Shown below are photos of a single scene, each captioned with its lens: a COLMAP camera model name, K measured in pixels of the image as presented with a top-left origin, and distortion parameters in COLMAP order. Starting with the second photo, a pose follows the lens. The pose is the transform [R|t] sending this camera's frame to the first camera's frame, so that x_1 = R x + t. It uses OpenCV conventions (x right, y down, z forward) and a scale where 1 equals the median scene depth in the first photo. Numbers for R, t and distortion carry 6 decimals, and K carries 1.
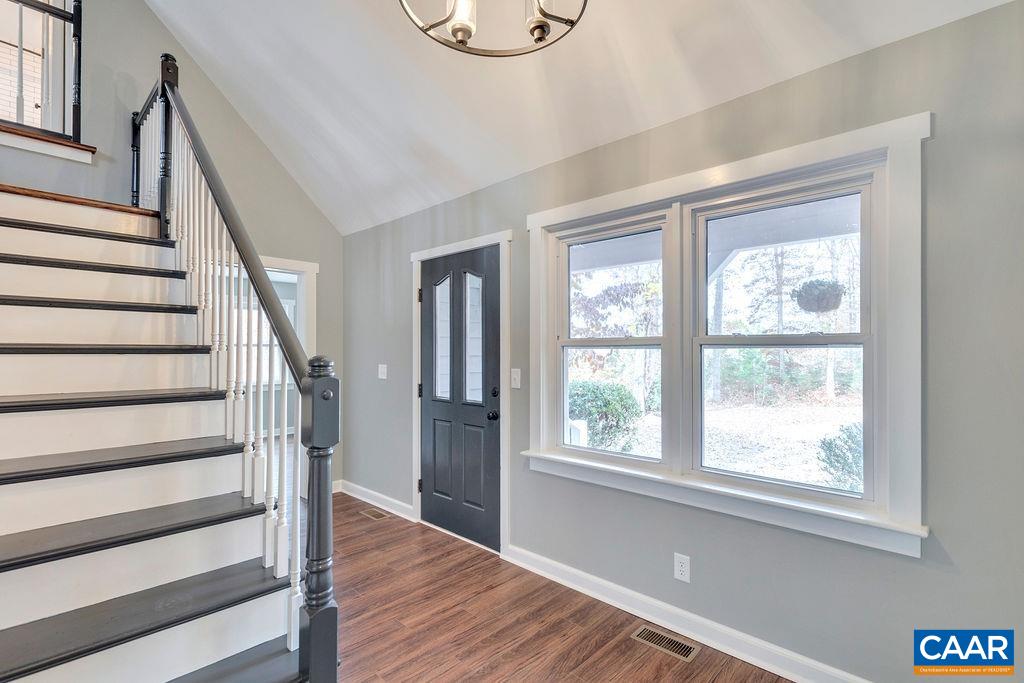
lens RADIAL K [[457.1, 0, 514.6], [0, 457.1, 345.2], [0, 0, 1]] dist [0.000763, -0.000037]
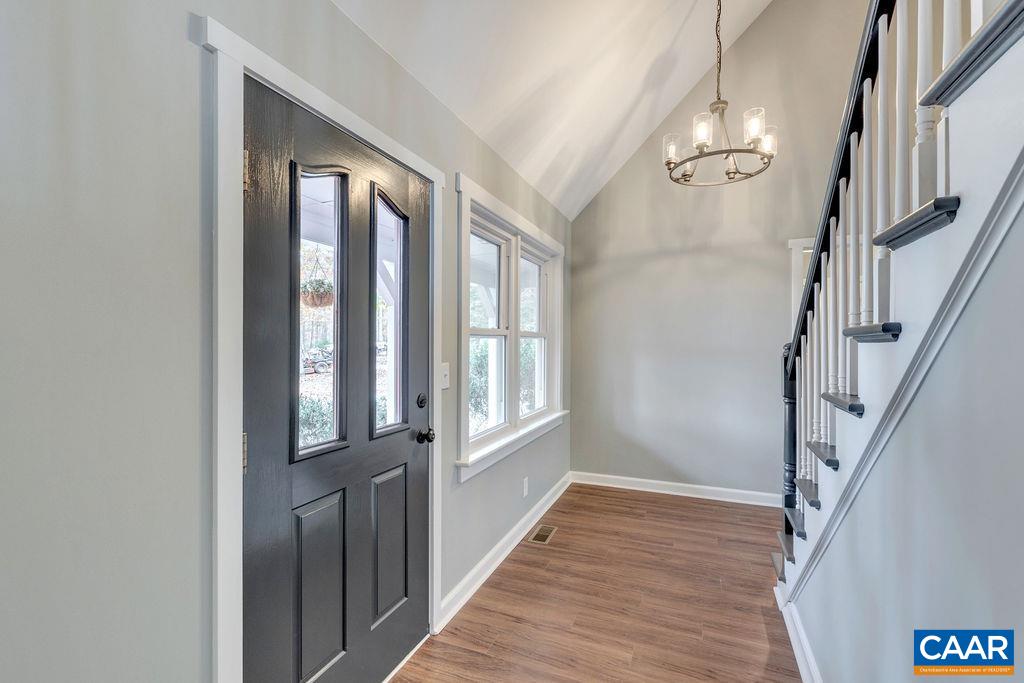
lens RADIAL K [[457.1, 0, 514.6], [0, 457.1, 345.2], [0, 0, 1]] dist [0.000763, -0.000037]
pose [[-0.352363, -0.008901, 0.935821, -0.929501], [-0.012619, 0.999909, 0.004759, 0.021292], [-0.935778, -0.010132, -0.352444, 1.456251]]
